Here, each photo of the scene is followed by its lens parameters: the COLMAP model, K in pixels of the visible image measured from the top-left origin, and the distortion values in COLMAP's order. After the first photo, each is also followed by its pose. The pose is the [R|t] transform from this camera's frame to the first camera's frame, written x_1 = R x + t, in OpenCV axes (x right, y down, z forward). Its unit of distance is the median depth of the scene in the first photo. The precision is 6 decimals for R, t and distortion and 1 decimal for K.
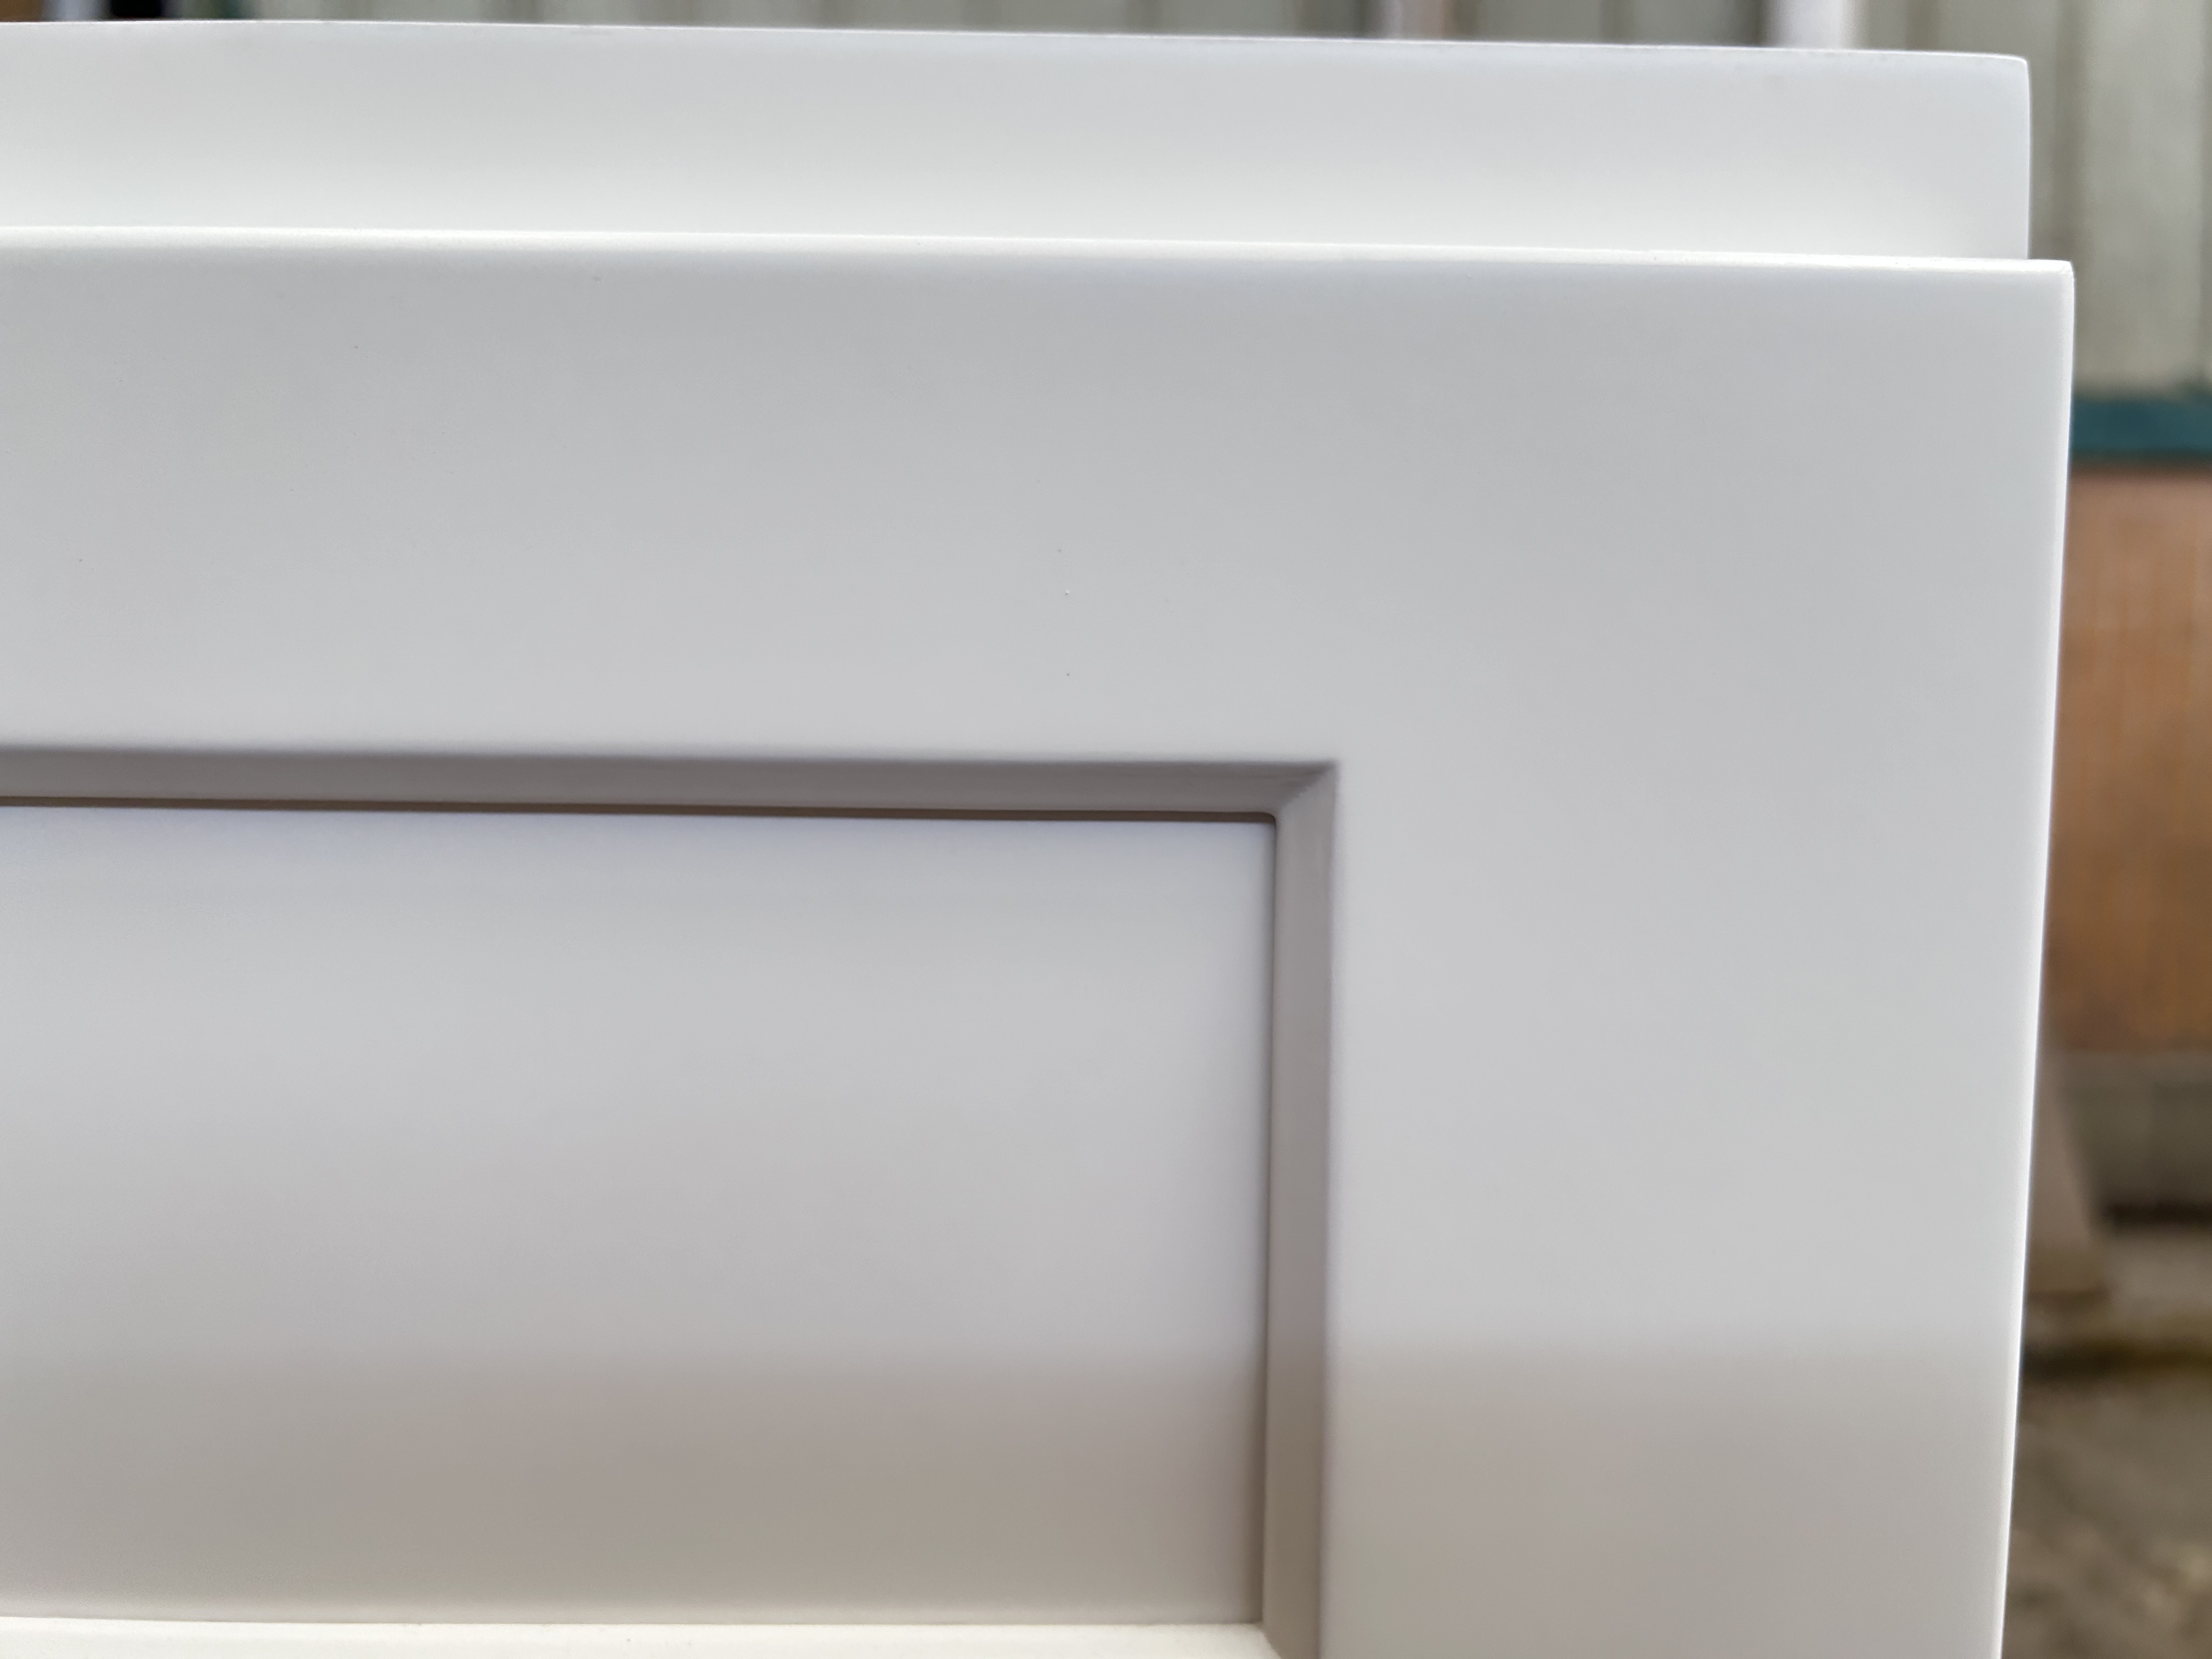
lens RADIAL K [[1681.0, 0, 1106.0], [0, 1681.0, 829.5], [0, 0, 1]] dist [-0.040884, -0.001355]
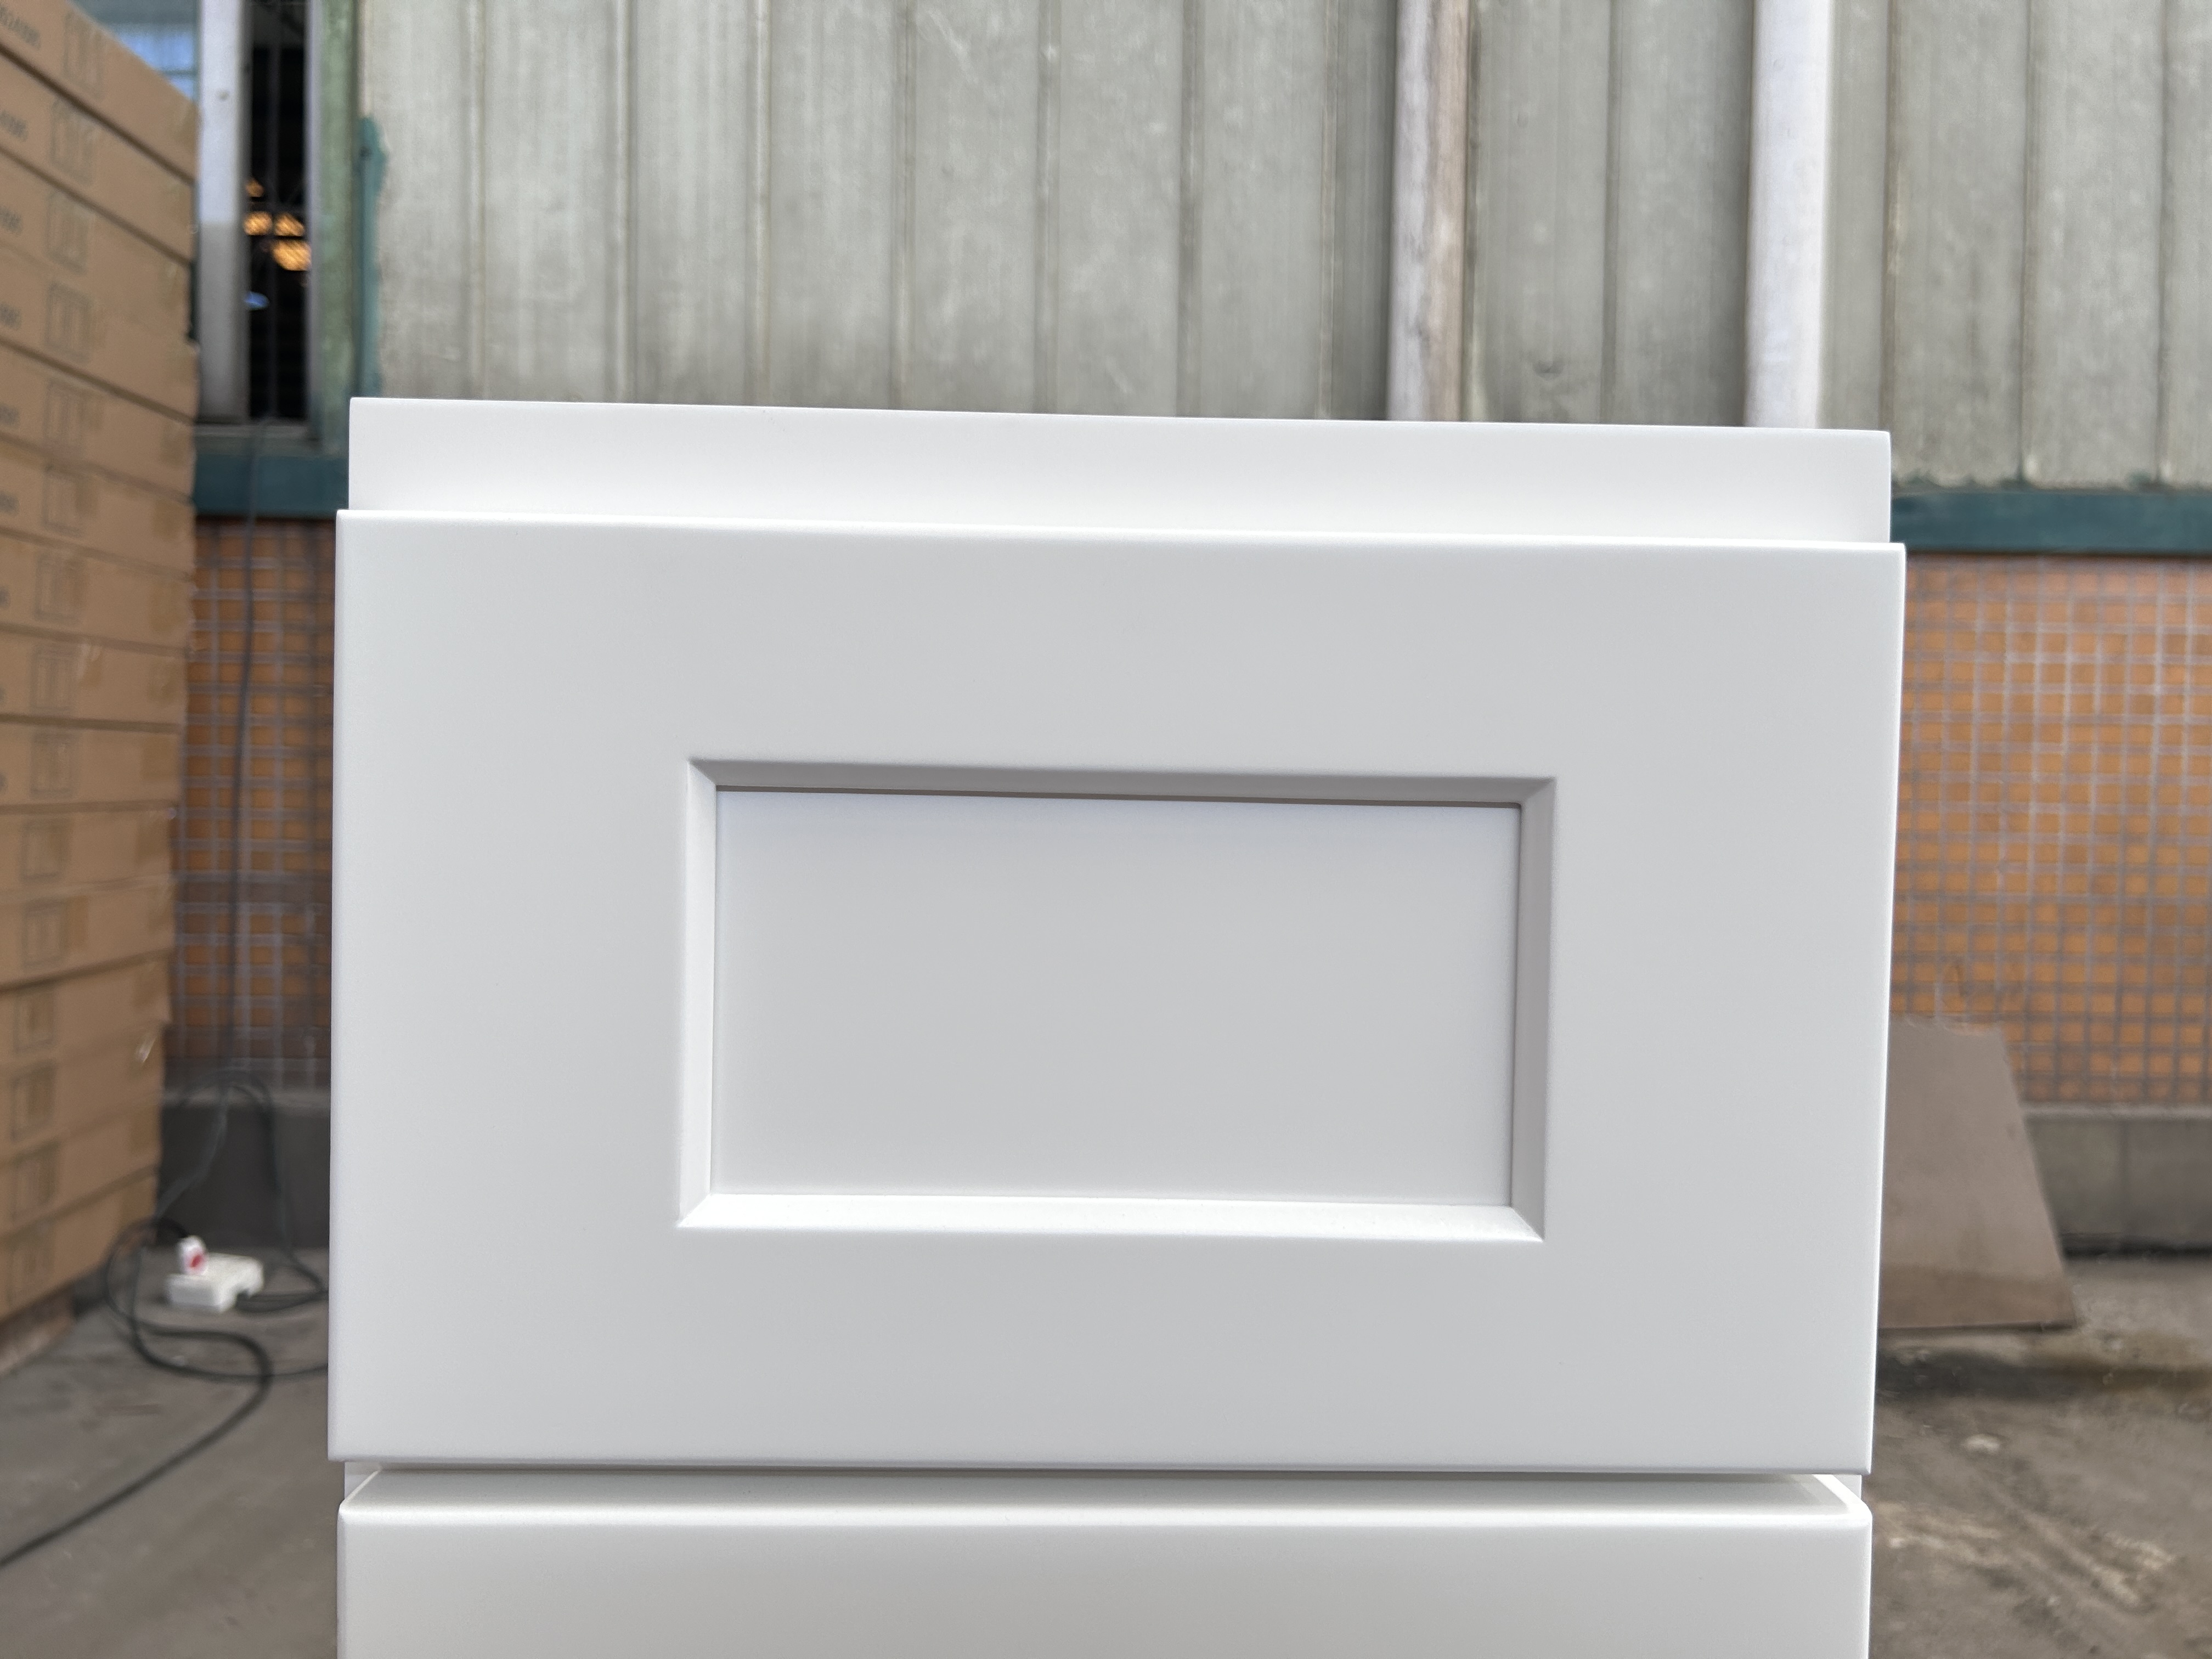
lens RADIAL K [[1669.4, 0, 1098.7], [0, 1669.4, 830.5], [0, 0, 1]] dist [-0.017253, -0.008694]
pose [[0.999949, 0.009202, 0.004159, -0.416045], [-0.009041, 0.999268, -0.037180, 0.101377], [-0.004498, 0.037140, 0.999300, -1.007005]]
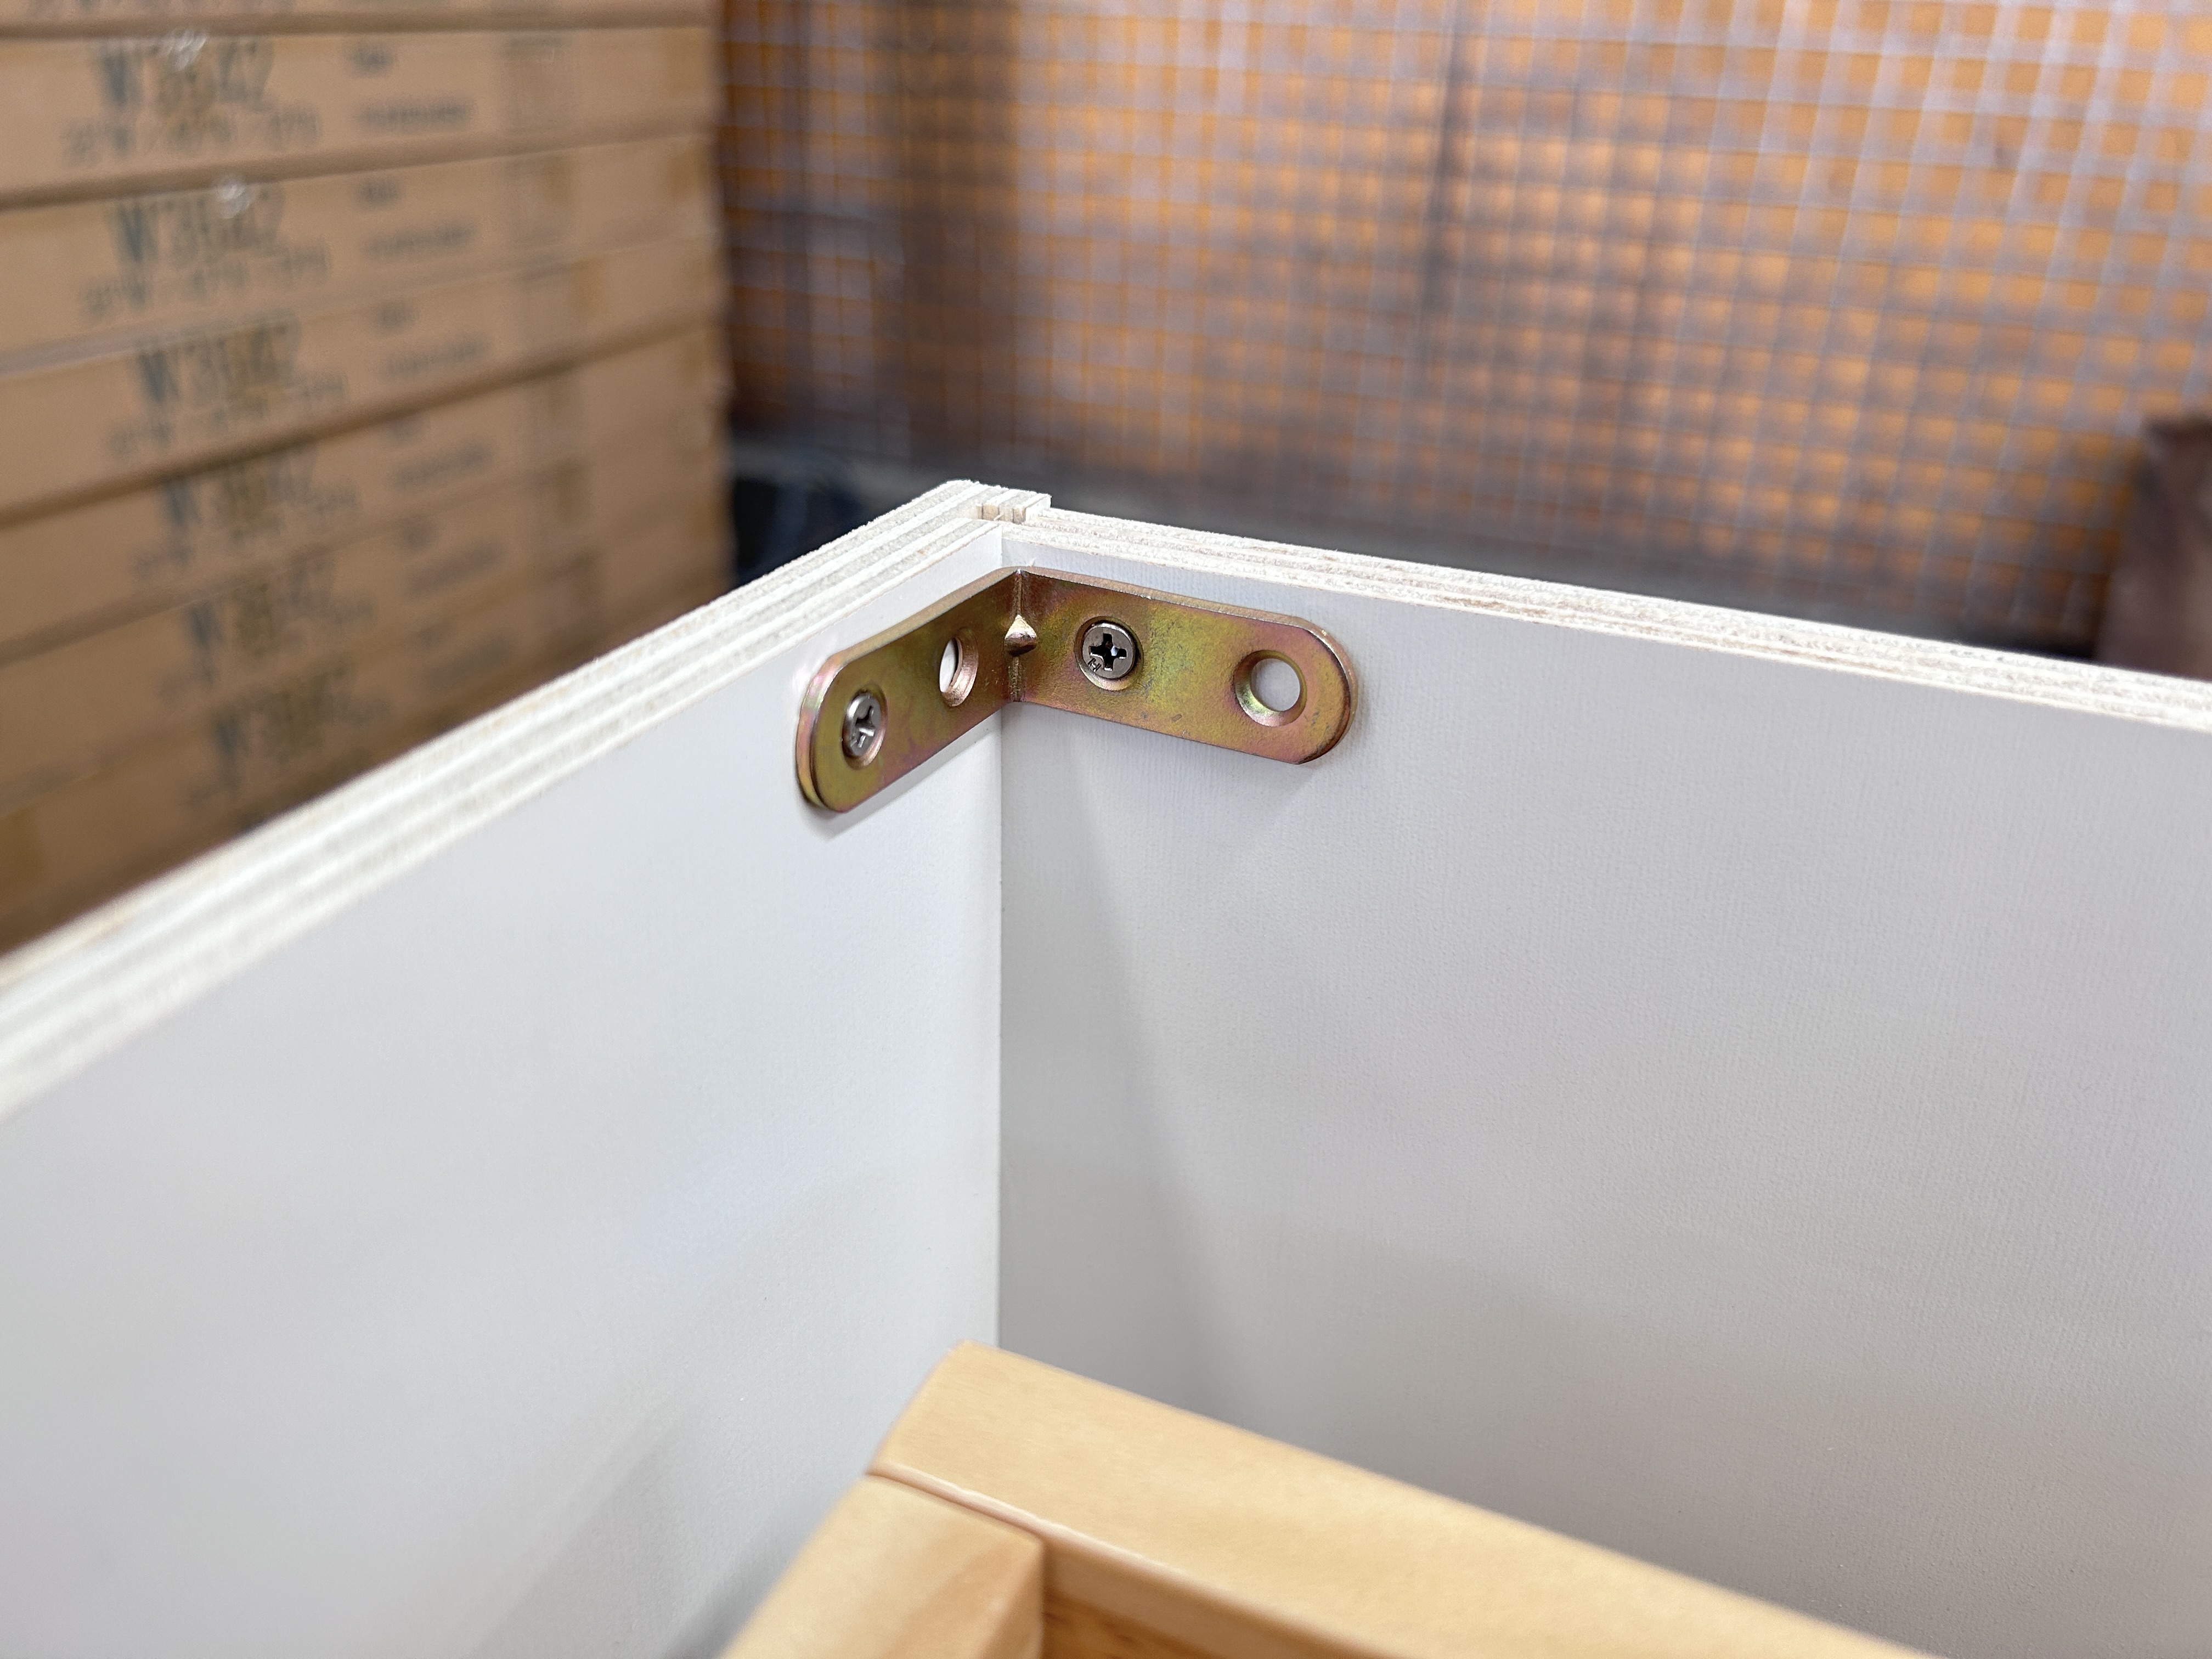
lens RADIAL K [[1681.0, 0, 1106.0], [0, 1681.0, 829.5], [0, 0, 1]] dist [-0.040884, -0.001355]
pose [[0.911888, 0.202428, -0.357047, -0.763727], [-0.044873, 0.913872, 0.403516, -0.739467], [0.407978, -0.351940, 0.842432, 2.580903]]
